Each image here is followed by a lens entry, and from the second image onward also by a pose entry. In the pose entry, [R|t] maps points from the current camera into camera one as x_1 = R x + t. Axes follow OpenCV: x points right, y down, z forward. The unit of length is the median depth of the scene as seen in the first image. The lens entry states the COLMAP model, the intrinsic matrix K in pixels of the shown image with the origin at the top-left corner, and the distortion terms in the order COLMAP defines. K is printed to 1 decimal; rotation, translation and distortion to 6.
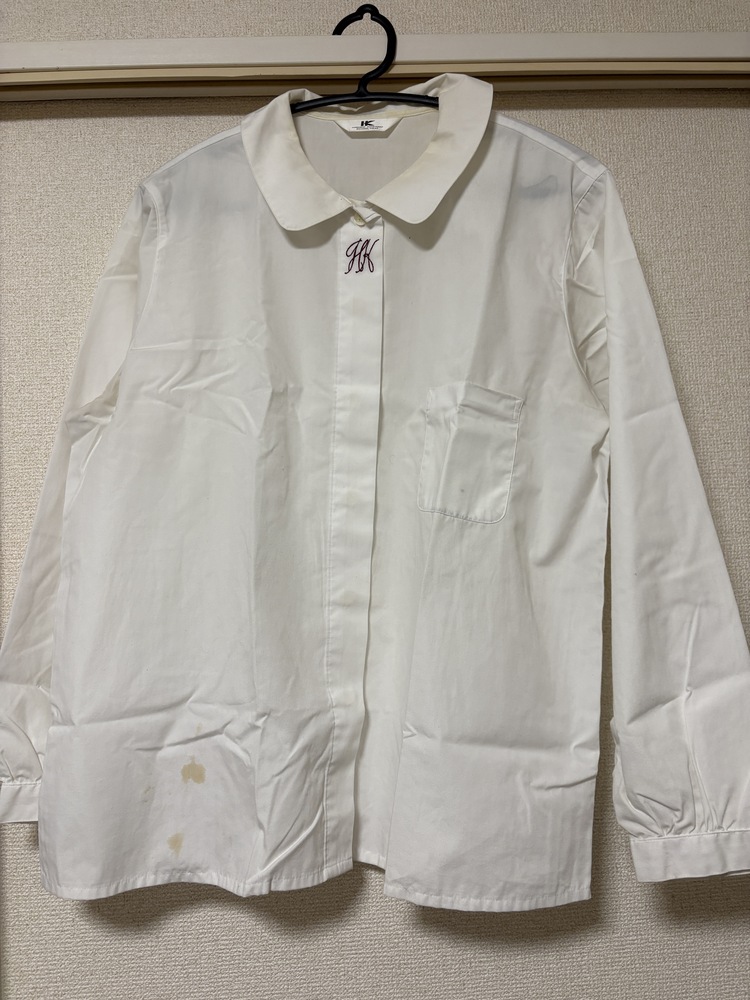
lens RADIAL K [[756.9, 0, 368.6], [0, 756.9, 502.6], [0, 0, 1]] dist [0.009058, -0.009696]
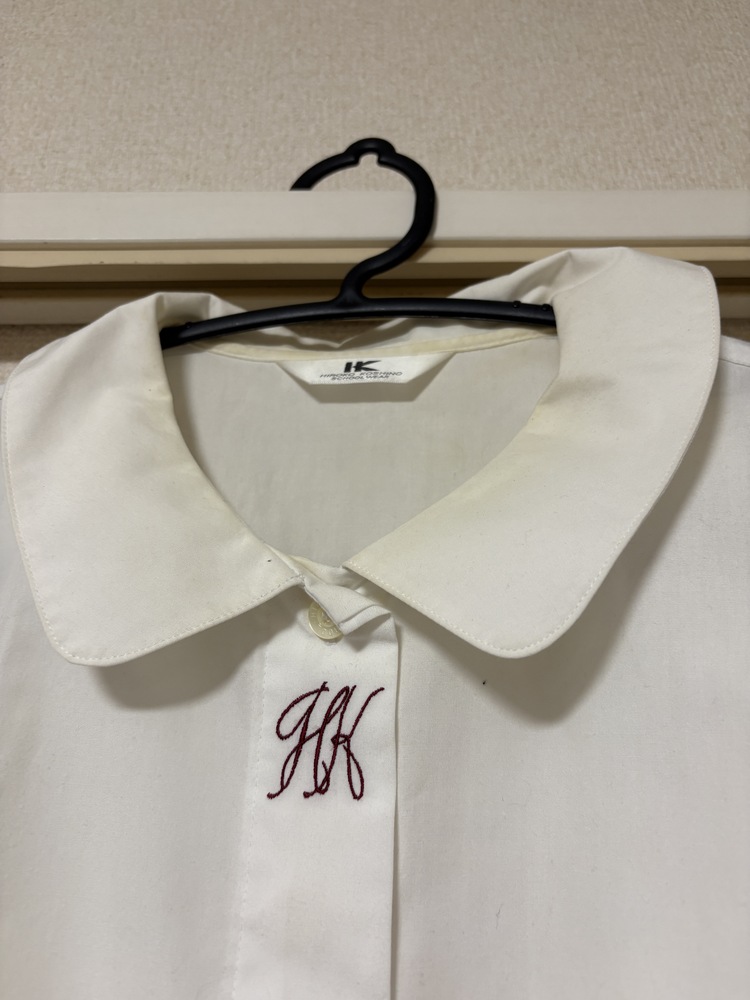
lens RADIAL K [[756.9, 0, 375.9], [0, 756.9, 500.3], [0, 0, 1]] dist [0.009058, -0.009696]
pose [[0.999145, 0.008805, -0.040407, 0.021906], [-0.023584, 0.923934, -0.381824, -0.299625], [0.033971, 0.382450, 0.923351, 0.688424]]
